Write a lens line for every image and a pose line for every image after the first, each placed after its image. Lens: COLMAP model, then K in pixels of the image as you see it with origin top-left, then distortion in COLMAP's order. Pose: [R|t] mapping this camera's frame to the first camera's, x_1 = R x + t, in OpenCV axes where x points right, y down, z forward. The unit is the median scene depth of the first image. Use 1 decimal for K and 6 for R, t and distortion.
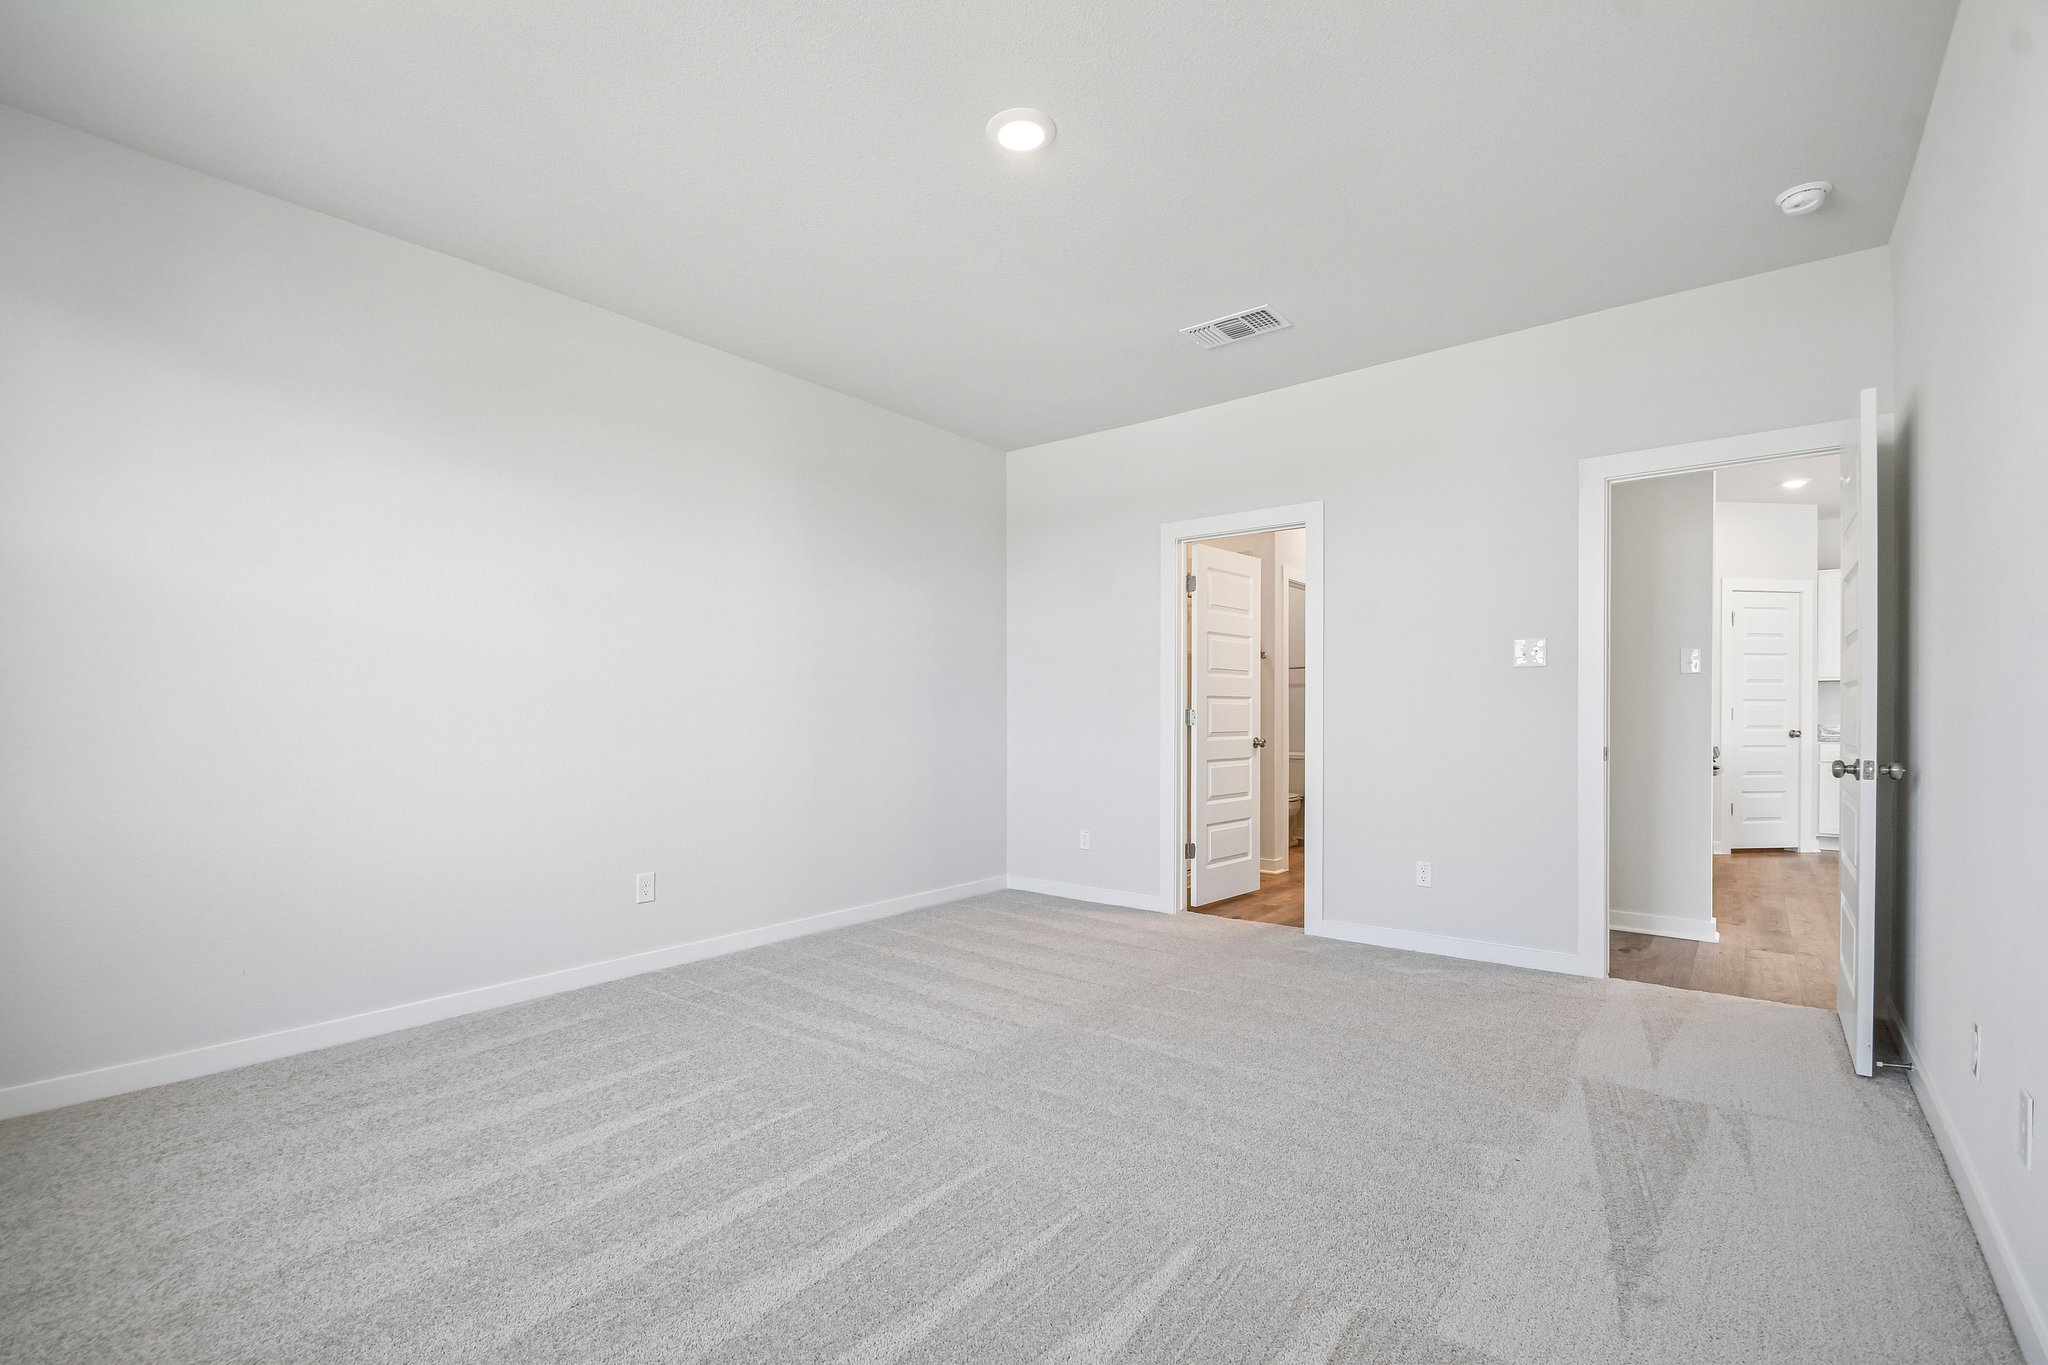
lens RADIAL K [[900.2, 0, 1017.5], [0, 900.2, 718.5], [0, 0, 1]] dist [0.009988, -0.014148]
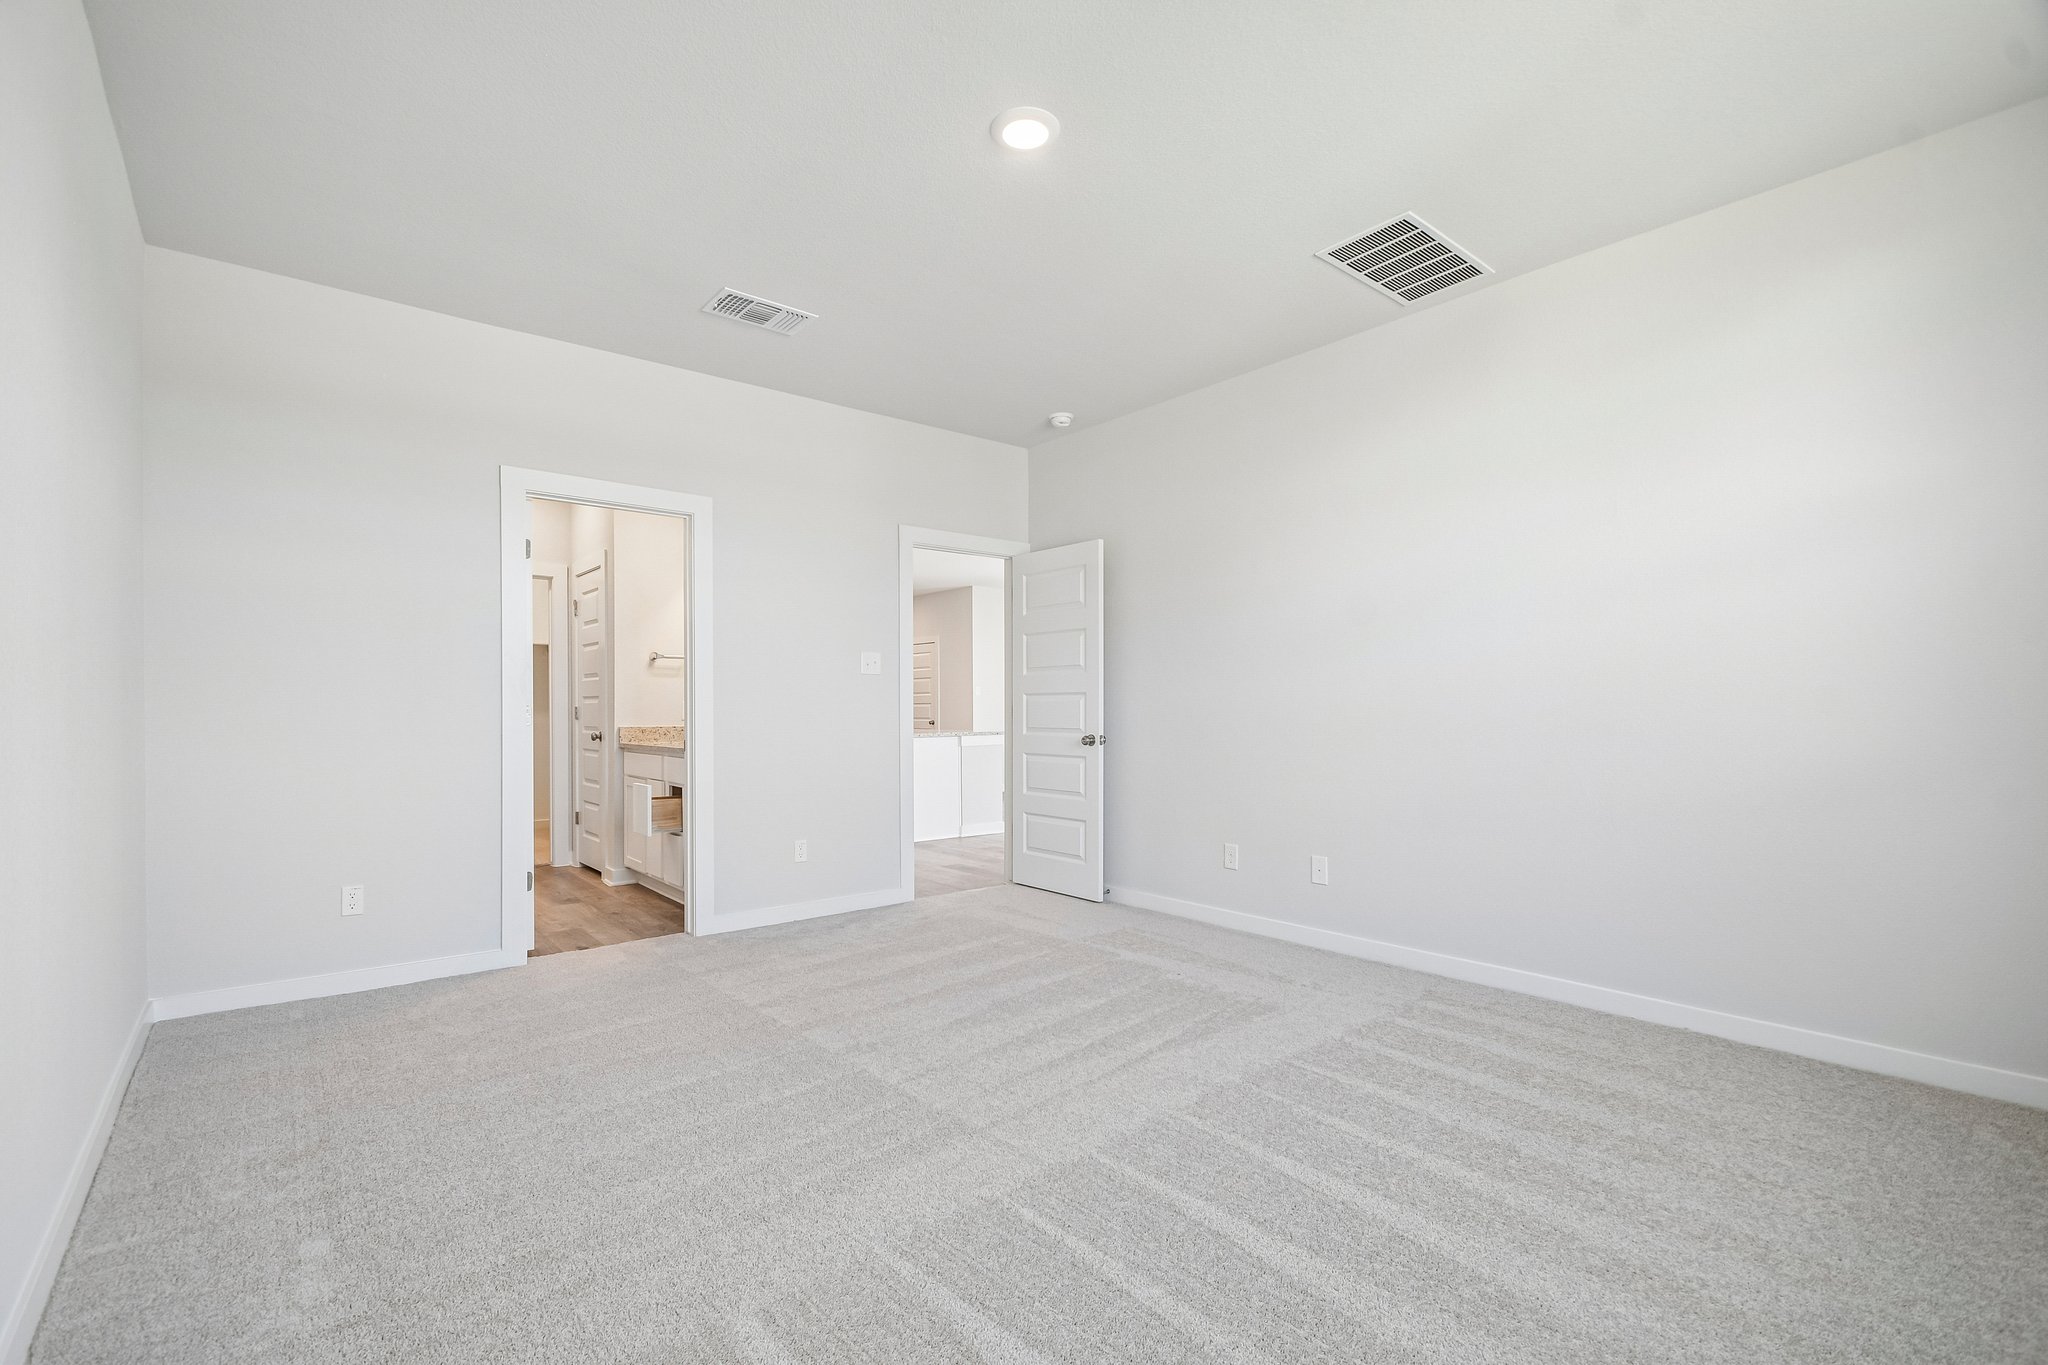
lens RADIAL K [[900.2, 0, 1017.5], [0, 900.2, 718.5], [0, 0, 1]] dist [0.009988, -0.014148]
pose [[0.194131, -0.004745, 0.980964, -0.616512], [0.003114, 0.999986, 0.004221, 0.000489], [-0.980971, 0.002235, 0.194144, 0.511039]]
